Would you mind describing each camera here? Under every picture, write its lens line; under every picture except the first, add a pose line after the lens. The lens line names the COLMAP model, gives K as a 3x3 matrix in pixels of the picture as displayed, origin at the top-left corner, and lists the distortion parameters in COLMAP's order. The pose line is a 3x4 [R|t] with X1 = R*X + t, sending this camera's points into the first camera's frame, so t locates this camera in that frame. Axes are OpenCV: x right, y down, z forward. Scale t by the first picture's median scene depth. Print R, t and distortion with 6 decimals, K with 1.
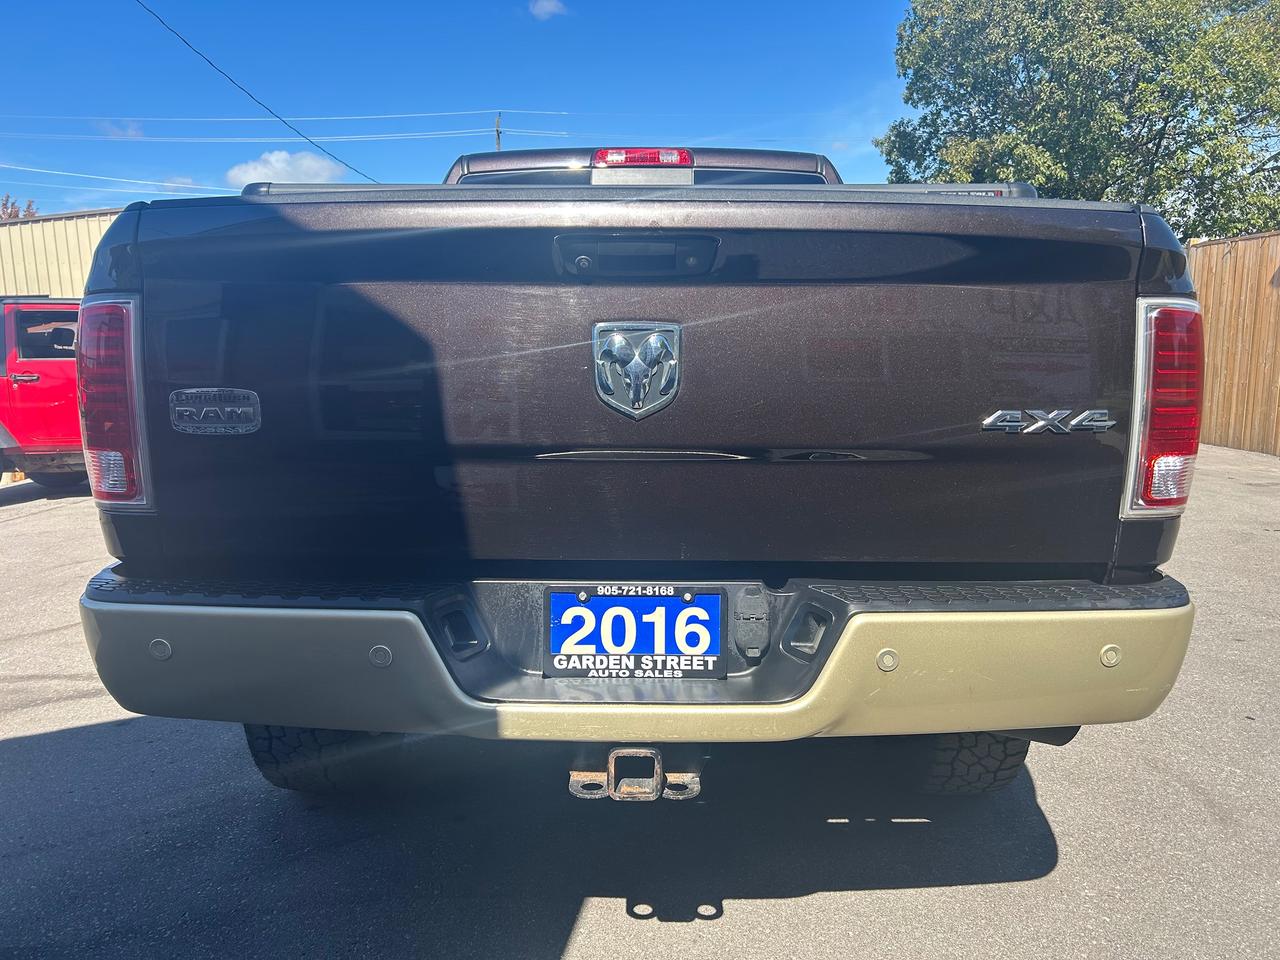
lens RADIAL K [[966.7, 0, 640.0], [0, 966.7, 480.0], [0, 0, 1]] dist [0.037110, -0.011440]
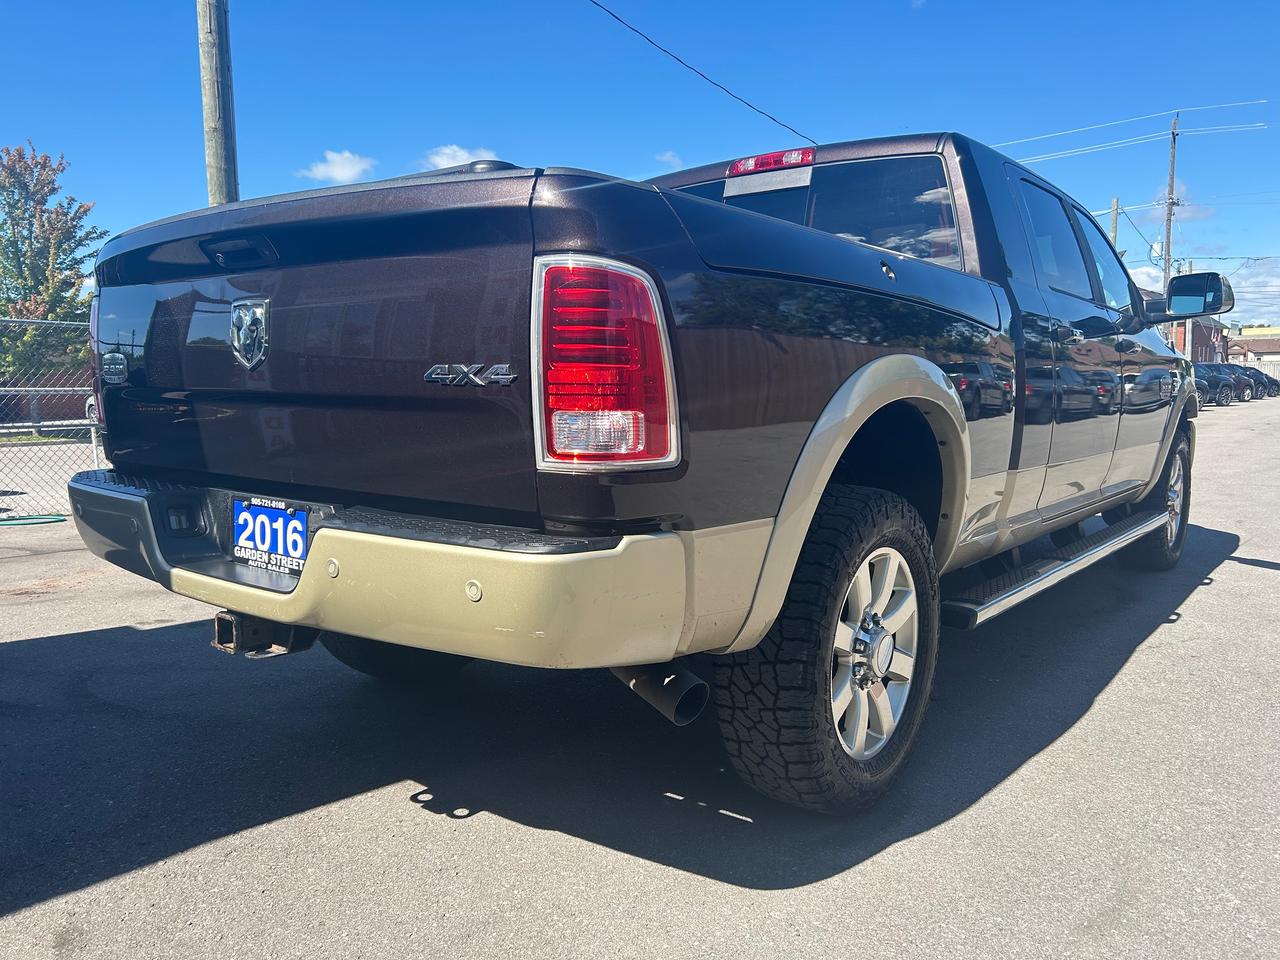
lens RADIAL K [[966.7, 0, 640.0], [0, 966.7, 480.0], [0, 0, 1]] dist [0.037110, -0.011440]
pose [[0.794947, 0.065846, -0.603095, 1.191304], [-0.084229, 0.996444, -0.002232, 0.042604], [0.600803, 0.052572, 0.797666, 0.241381]]
